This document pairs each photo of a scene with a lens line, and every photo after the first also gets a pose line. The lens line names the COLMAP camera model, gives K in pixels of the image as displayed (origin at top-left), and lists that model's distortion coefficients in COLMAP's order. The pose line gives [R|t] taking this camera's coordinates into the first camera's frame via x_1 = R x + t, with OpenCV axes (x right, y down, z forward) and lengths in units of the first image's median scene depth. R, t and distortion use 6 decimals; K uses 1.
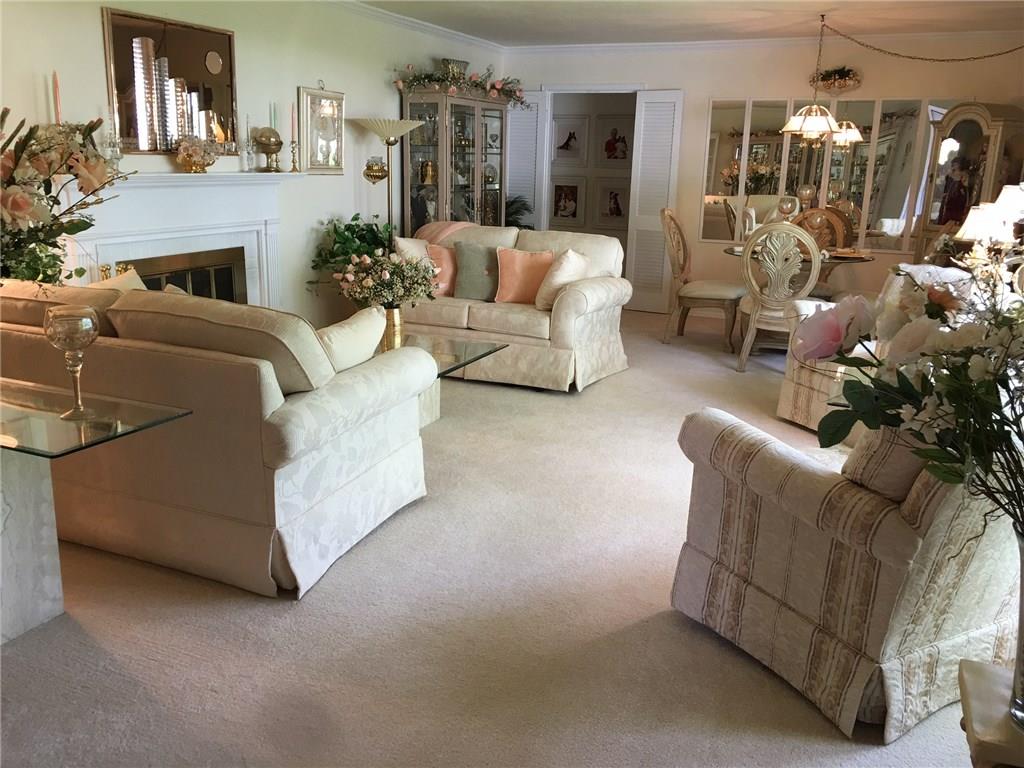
lens RADIAL K [[864.4, 0, 512.0], [0, 864.4, 384.0], [0, 0, 1]] dist [0.072916, -0.064644]
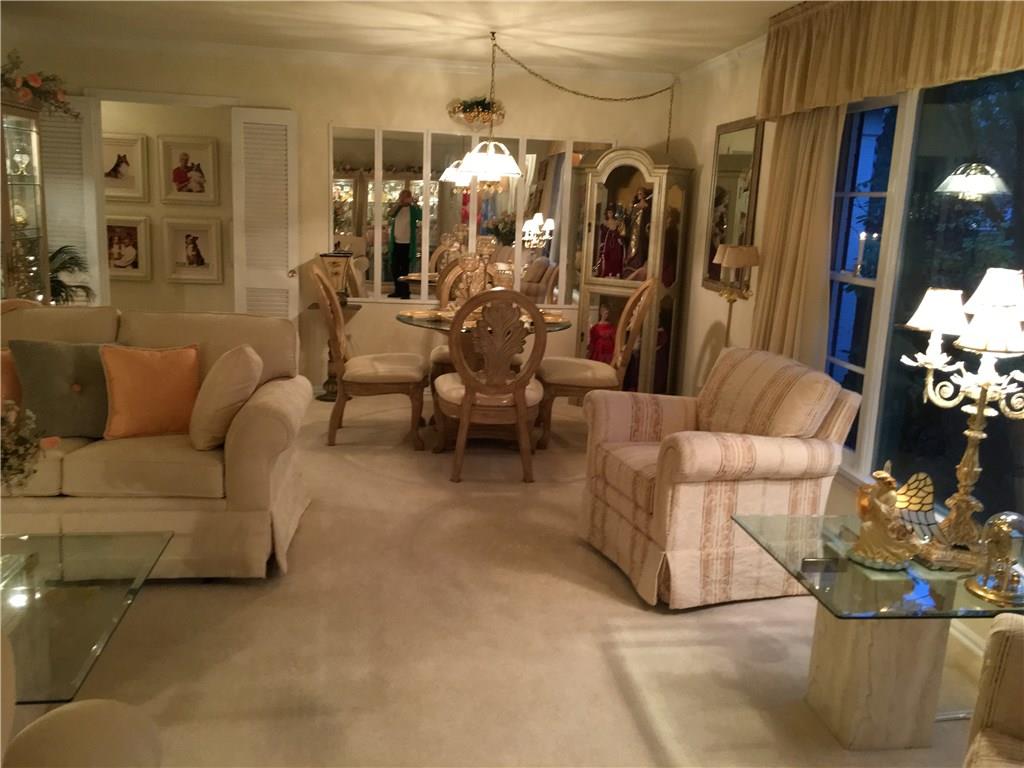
lens RADIAL K [[864.4, 0, 512.0], [0, 864.4, 384.0], [0, 0, 1]] dist [0.072916, -0.064644]
pose [[0.847173, -0.102073, 0.521420, -0.074329], [0.114614, 0.993376, 0.008245, -0.084108], [-0.518808, 0.052776, 0.853260, 0.265440]]
